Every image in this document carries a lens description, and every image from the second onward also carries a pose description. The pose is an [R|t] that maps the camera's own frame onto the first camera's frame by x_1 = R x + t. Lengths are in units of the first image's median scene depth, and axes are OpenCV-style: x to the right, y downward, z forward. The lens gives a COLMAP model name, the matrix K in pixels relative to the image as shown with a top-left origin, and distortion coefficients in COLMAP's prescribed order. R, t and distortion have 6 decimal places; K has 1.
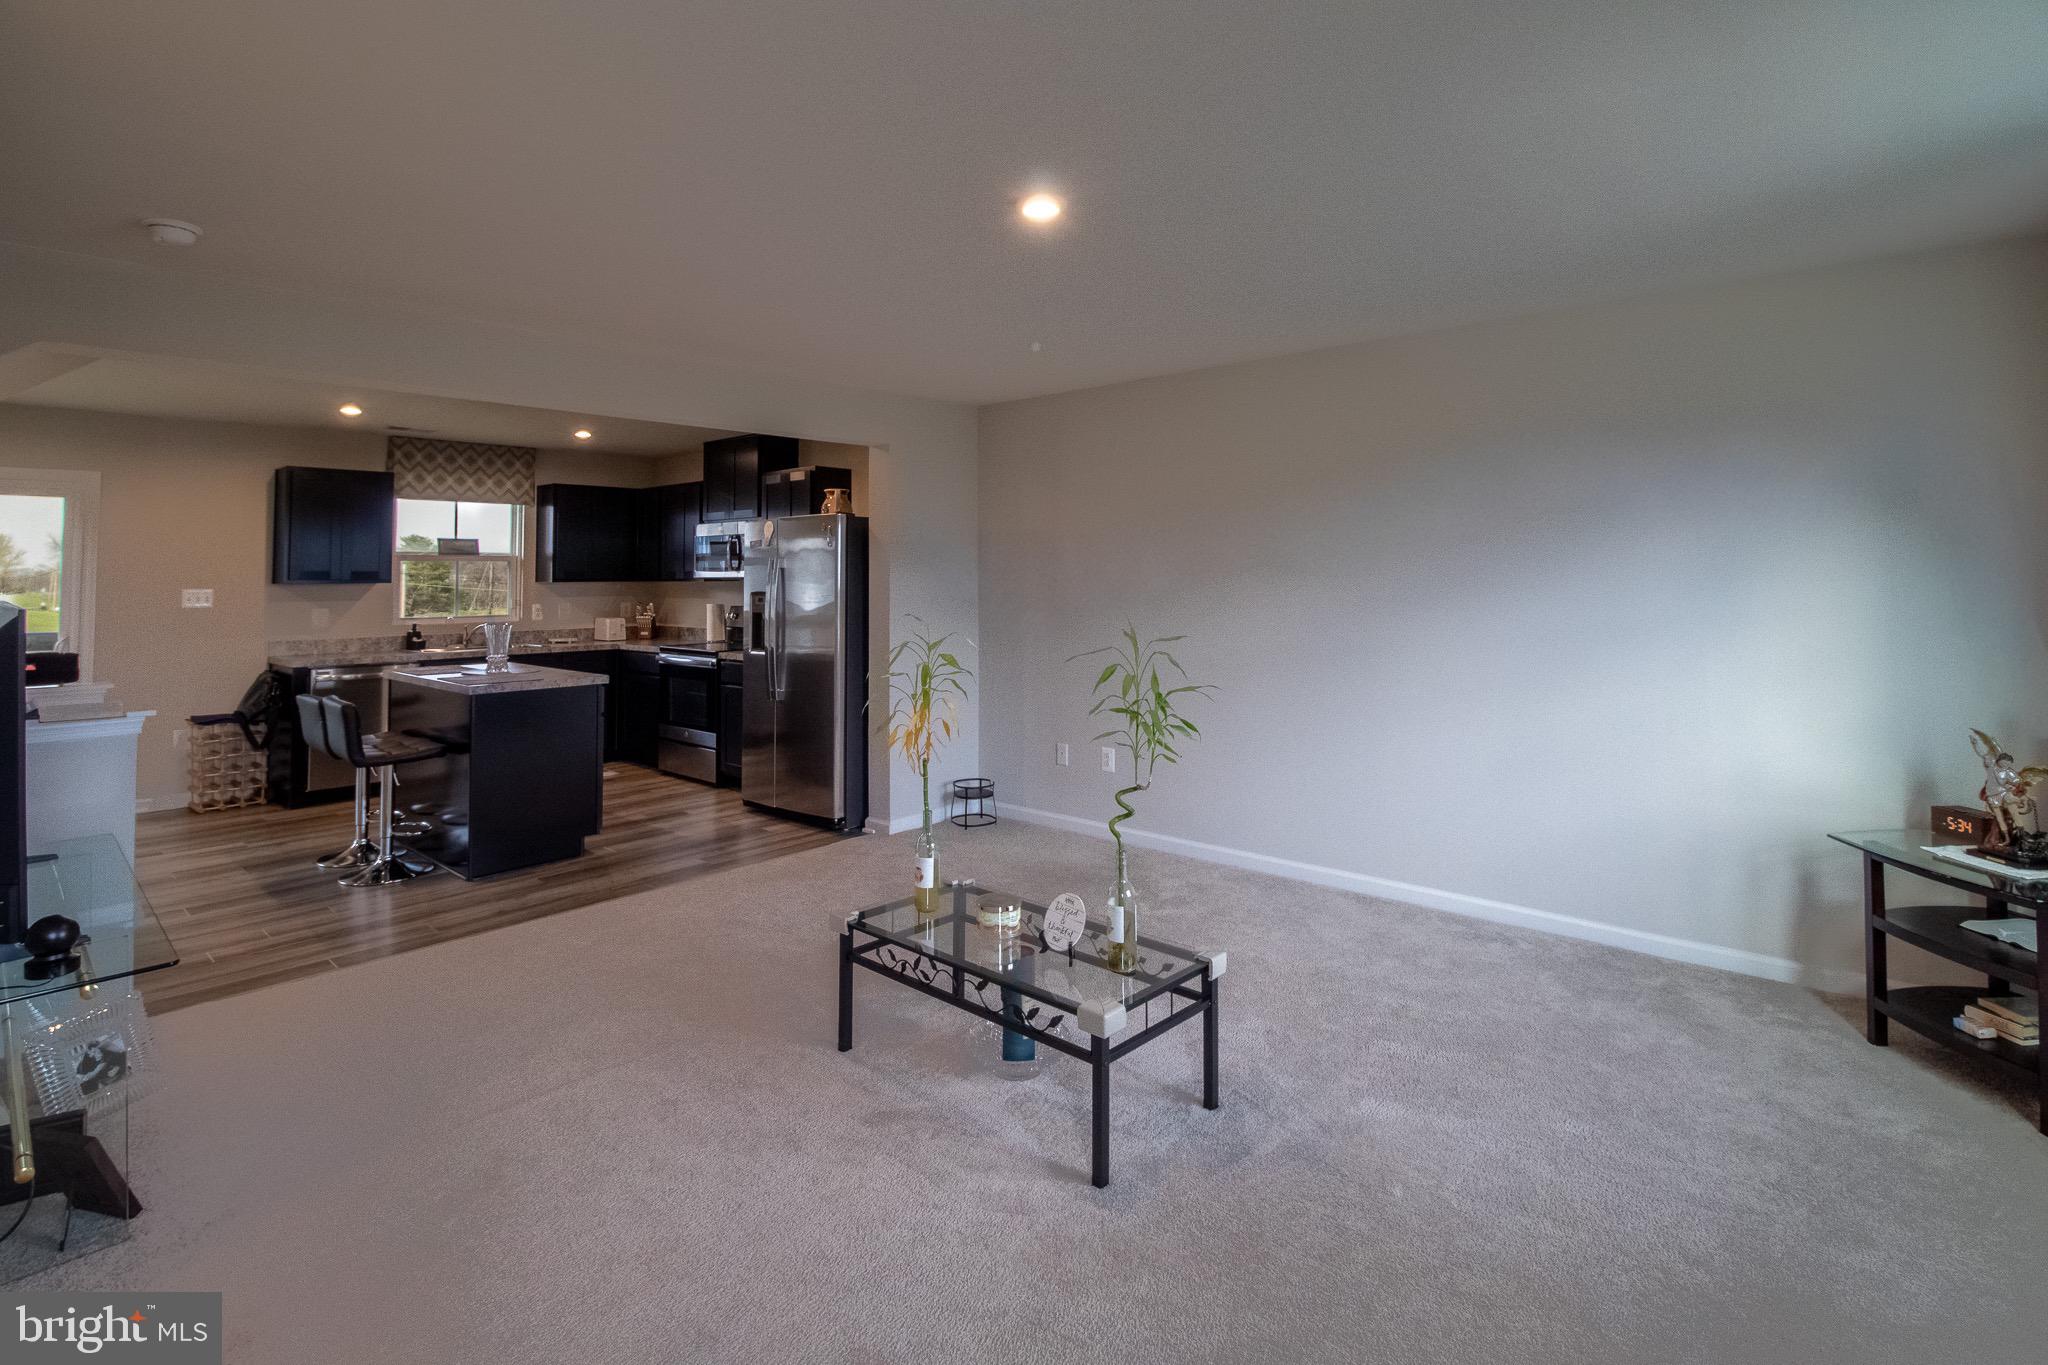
lens RADIAL K [[946.9, 0, 1034.5], [0, 946.9, 542.2], [0, 0, 1]] dist [-0.004587, -0.009547]
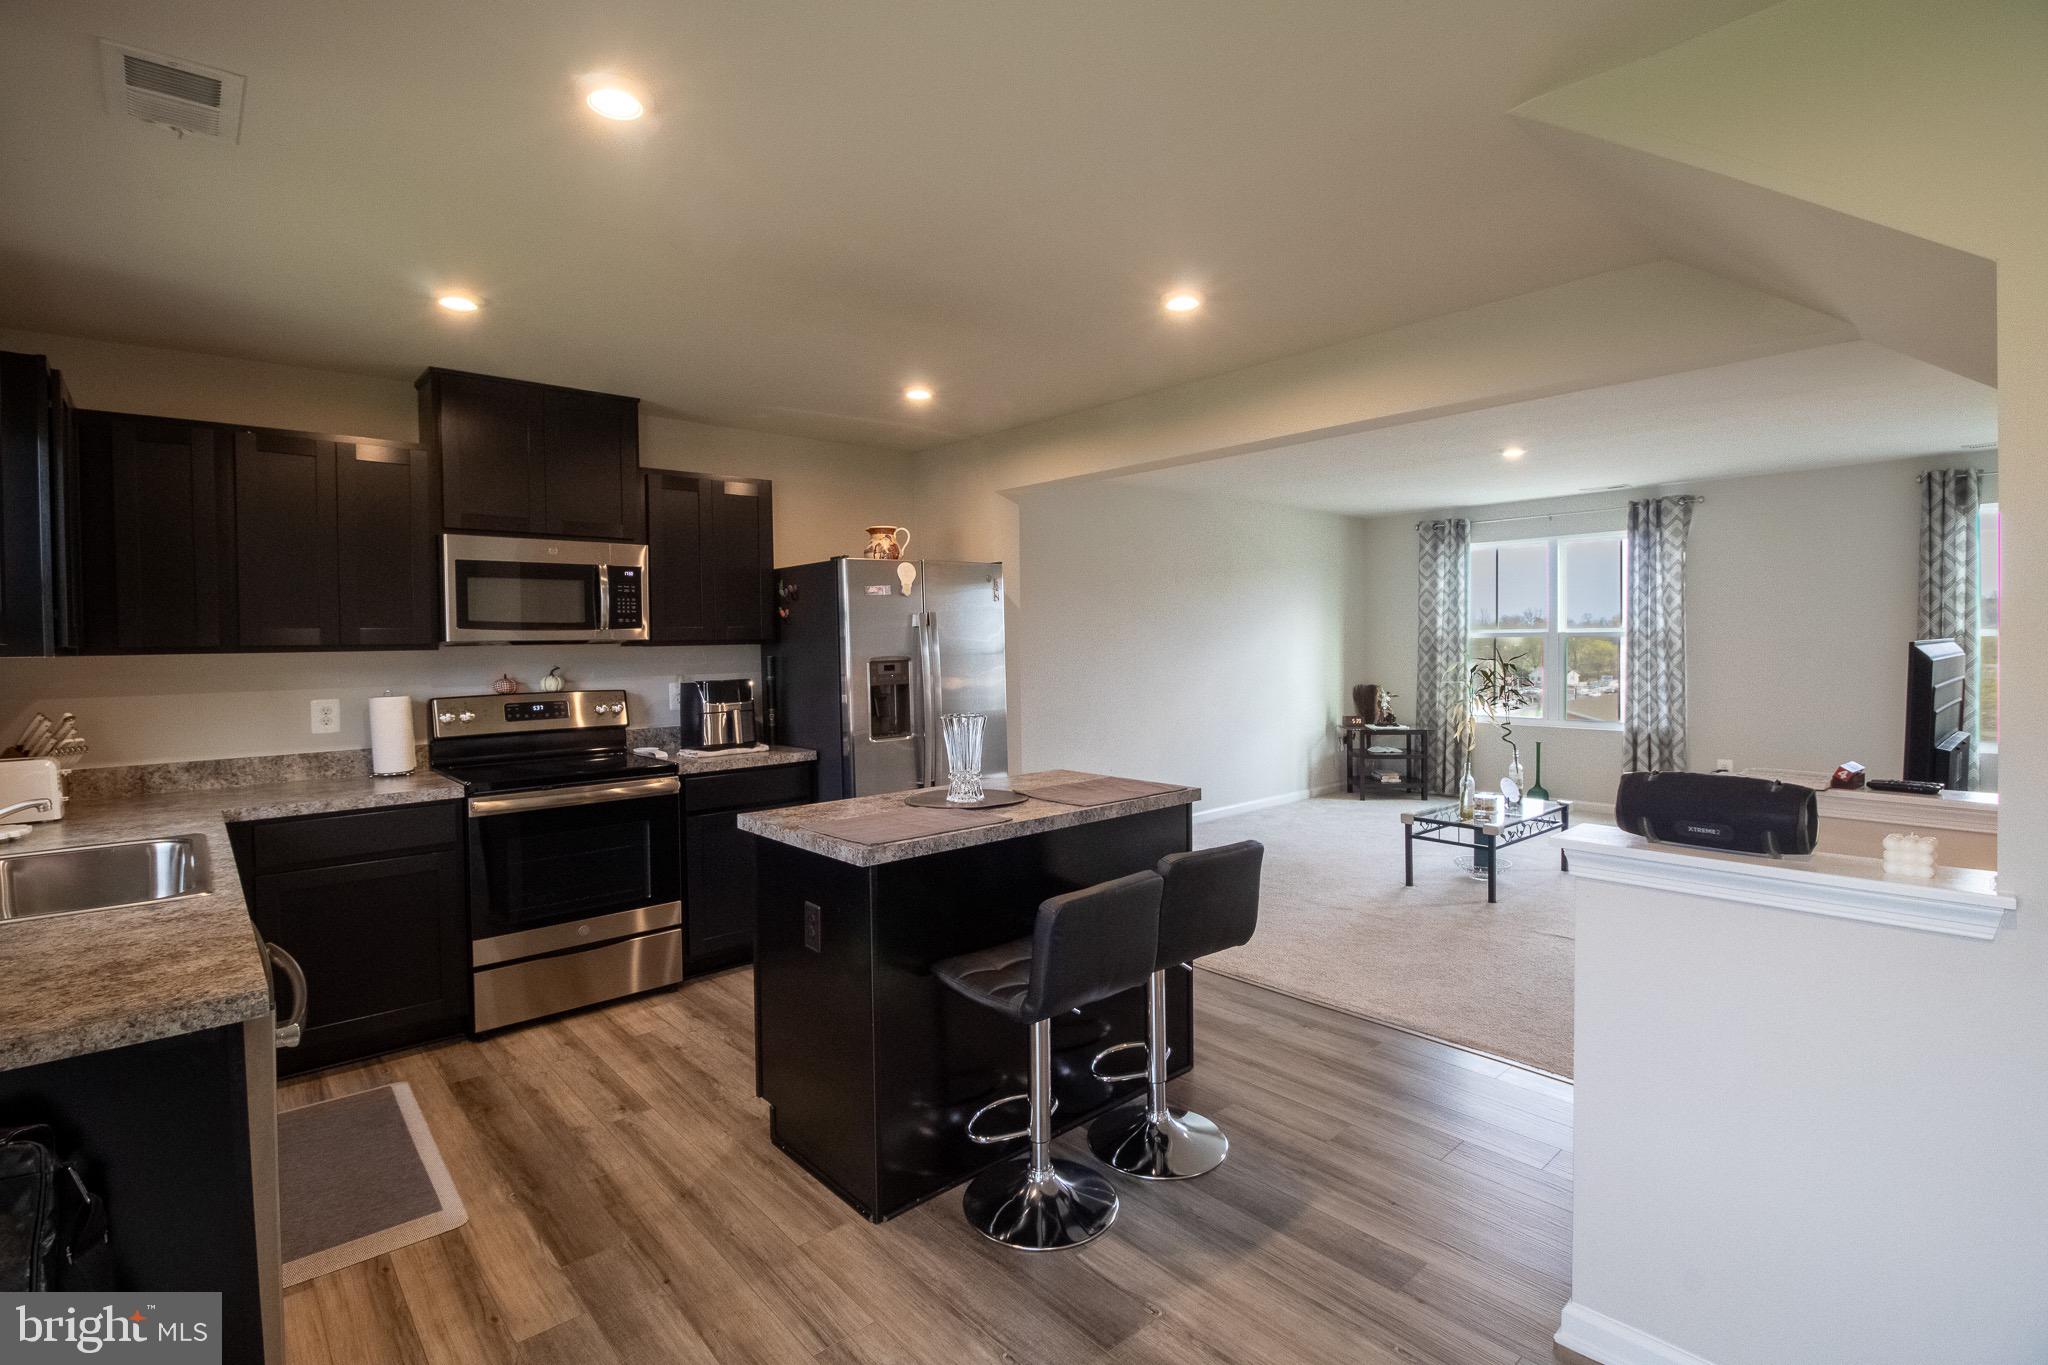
lens RADIAL K [[946.9, 0, 1023.7], [0, 946.9, 660.2], [0, 0, 1]] dist [-0.004587, -0.009547]
pose [[0.135188, -0.017213, 0.990670, -0.849060], [-0.024309, 0.999490, 0.020684, 0.030899], [-0.990522, -0.026879, 0.134701, 0.671062]]
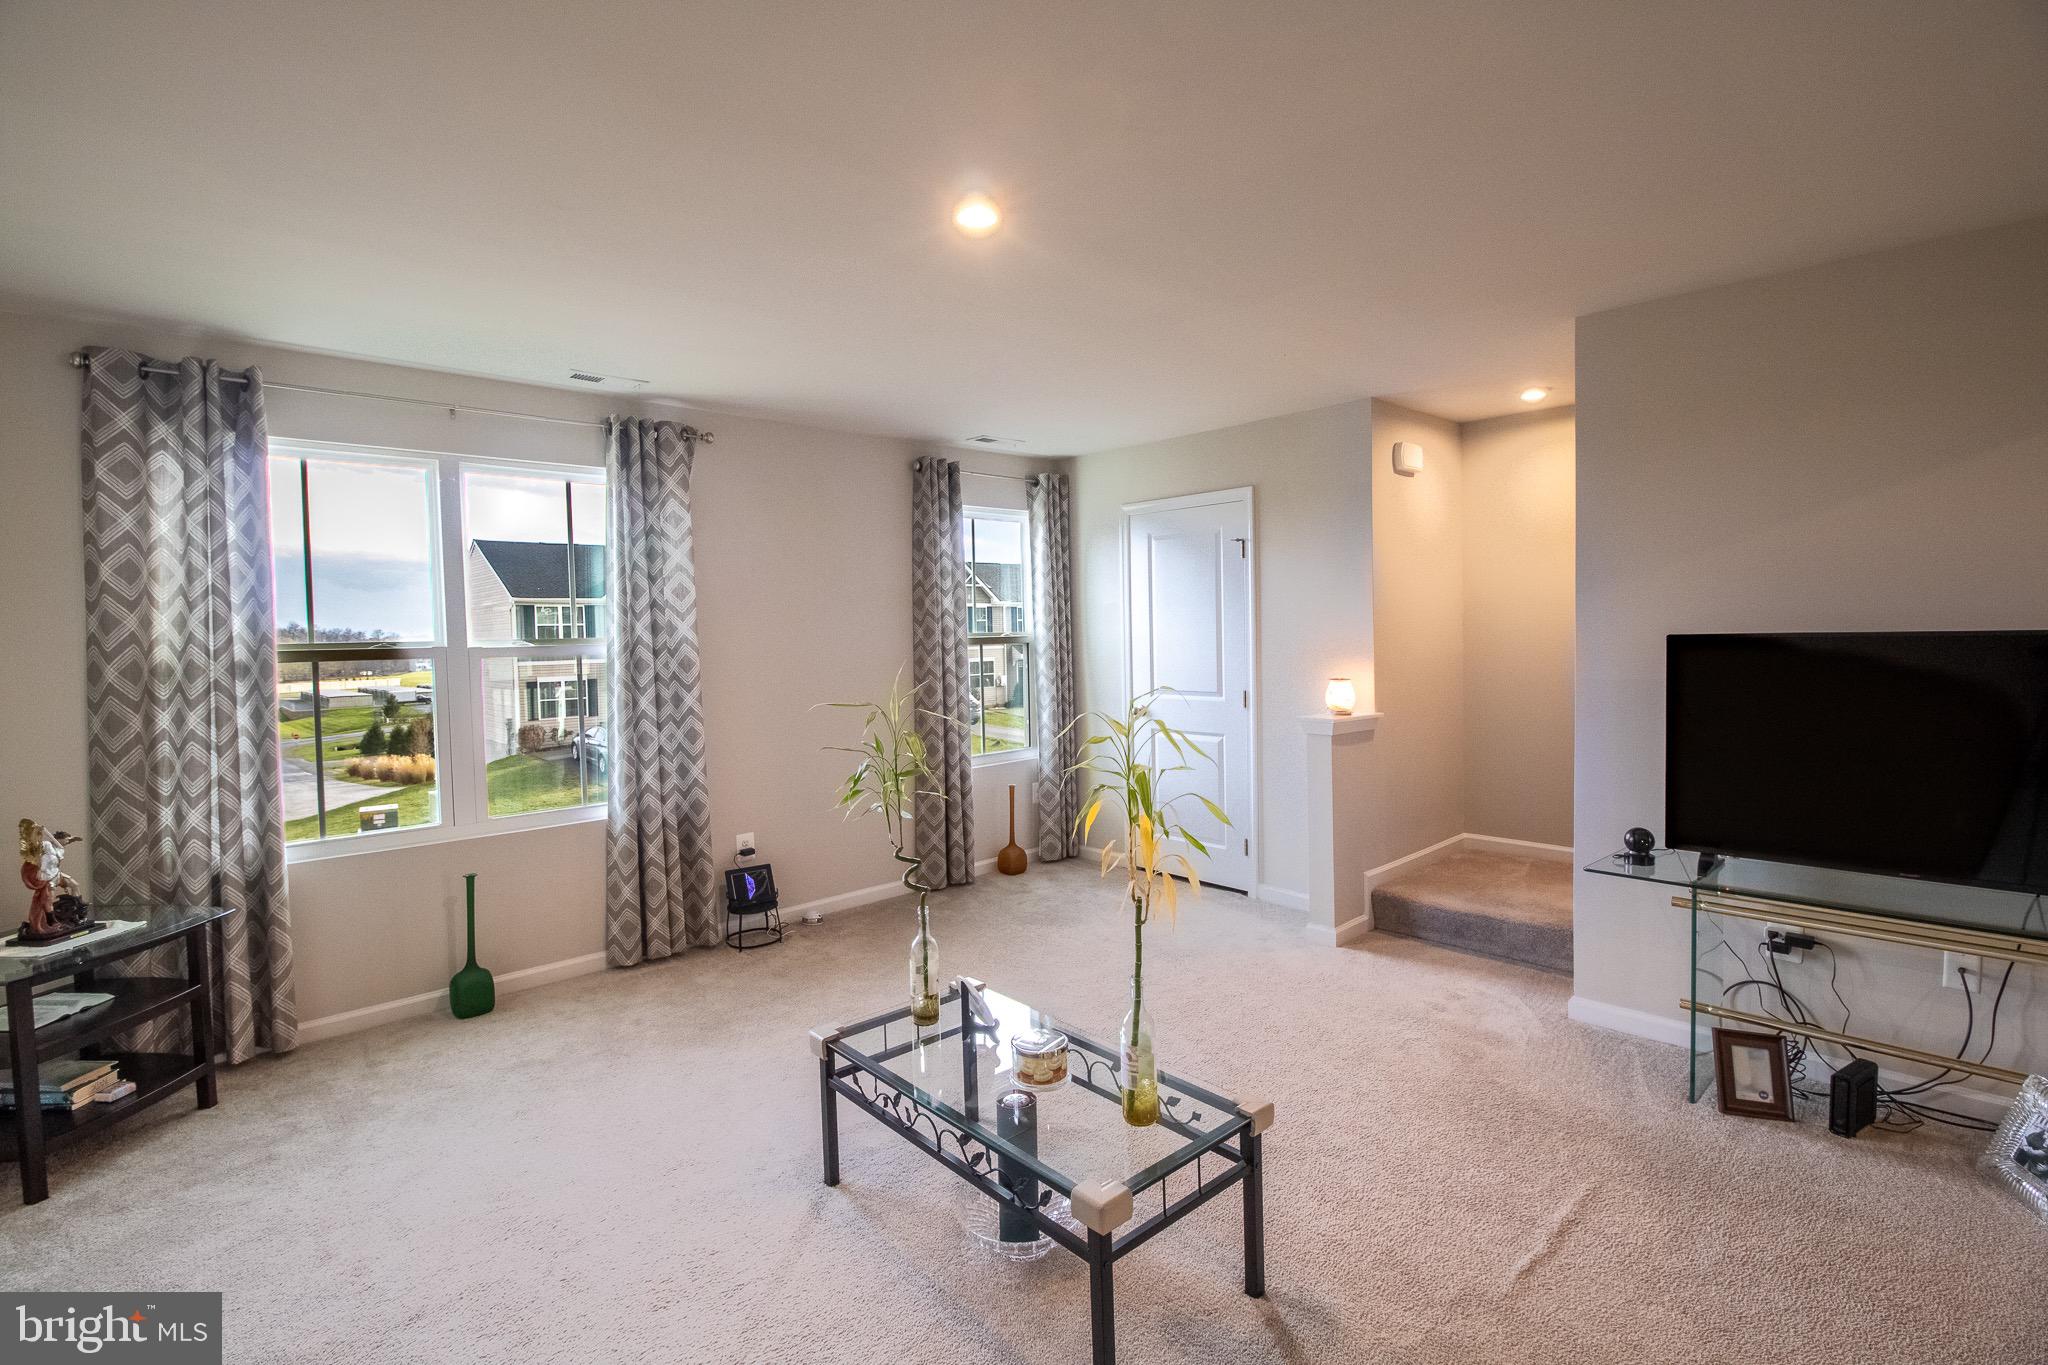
lens RADIAL K [[946.9, 0, 1017.8], [0, 946.9, 663.3], [0, 0, 1]] dist [-0.004587, -0.009547]
pose [[-0.992312, 0.023518, 0.121505, -0.056806], [0.022984, 0.999719, -0.005794, 0.025753], [-0.121607, -0.002957, -0.992574, 0.711128]]
